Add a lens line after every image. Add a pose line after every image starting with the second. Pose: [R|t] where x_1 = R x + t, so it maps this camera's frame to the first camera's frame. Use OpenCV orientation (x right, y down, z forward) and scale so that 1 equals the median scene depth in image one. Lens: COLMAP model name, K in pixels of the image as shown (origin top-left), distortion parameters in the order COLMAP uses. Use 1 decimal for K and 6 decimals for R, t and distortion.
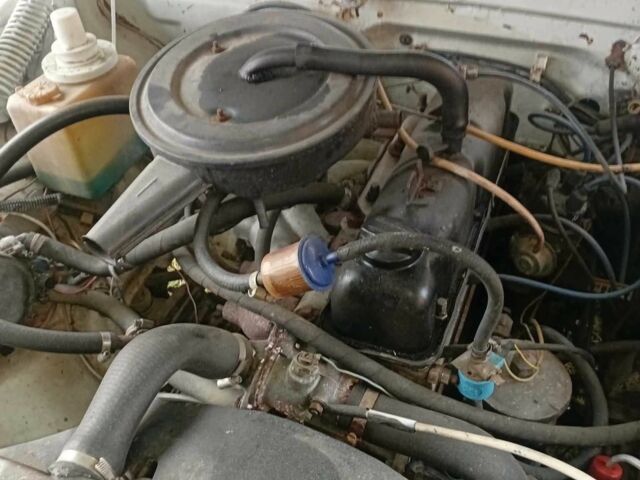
lens RADIAL K [[681.8, 0, 320.0], [0, 681.8, 240.0], [0, 0, 1]] dist [0.016694, 0.018883]
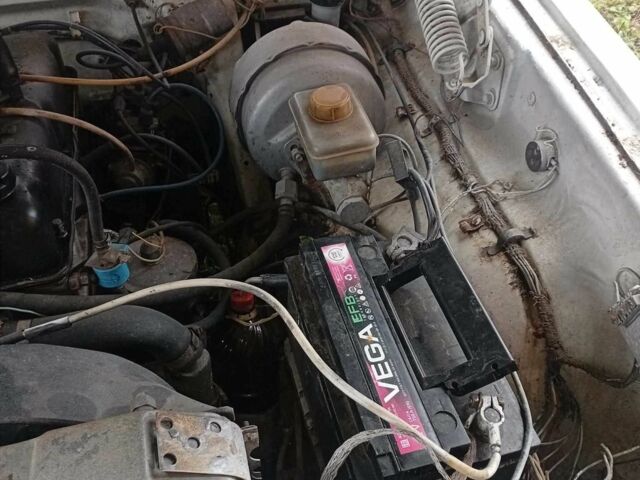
lens RADIAL K [[681.8, 0, 320.0], [0, 681.8, 240.0], [0, 0, 1]] dist [0.016694, 0.018883]
pose [[0.810168, -0.369998, 0.454676, 0.008559], [0.378542, 0.922447, 0.076145, 0.186177], [-0.447588, 0.110424, 0.887396, -0.168501]]
